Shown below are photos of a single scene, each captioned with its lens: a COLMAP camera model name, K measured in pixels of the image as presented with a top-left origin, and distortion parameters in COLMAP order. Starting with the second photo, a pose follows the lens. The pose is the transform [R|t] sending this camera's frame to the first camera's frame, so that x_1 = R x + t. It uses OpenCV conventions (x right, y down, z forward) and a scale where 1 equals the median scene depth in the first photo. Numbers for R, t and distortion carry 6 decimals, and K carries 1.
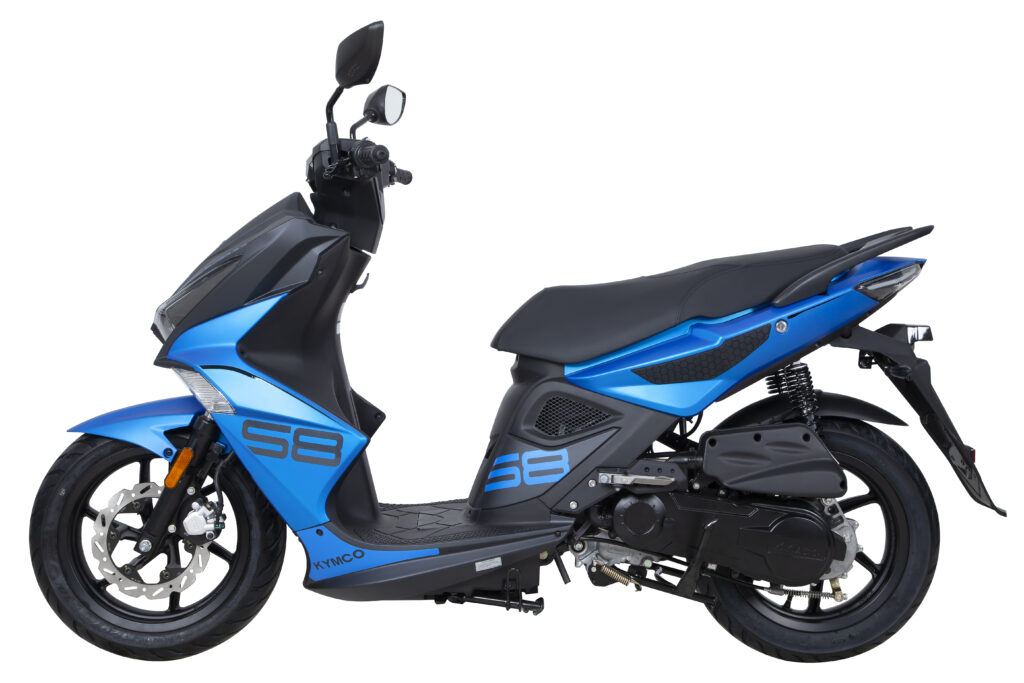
lens RADIAL K [[1448.8, 0, 512.0], [0, 1448.8, 341.5], [0, 0, 1]] dist [0.104357, 0.024447]
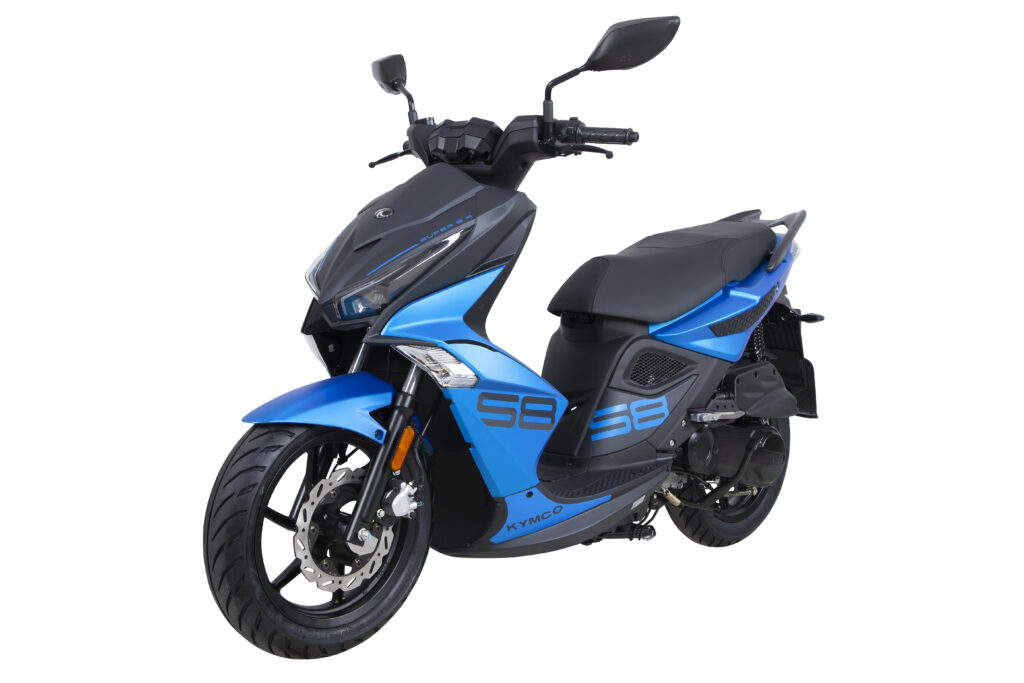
lens RADIAL K [[1257.3, 0, 512.0], [0, 1257.3, 341.5], [0, 0, 1]] dist [-0.019716, -0.028214]
pose [[0.722838, -0.052889, 0.688991, -0.750287], [0.026567, 0.998457, 0.048773, -0.022521], [-0.690507, -0.016951, 0.723127, 0.355252]]
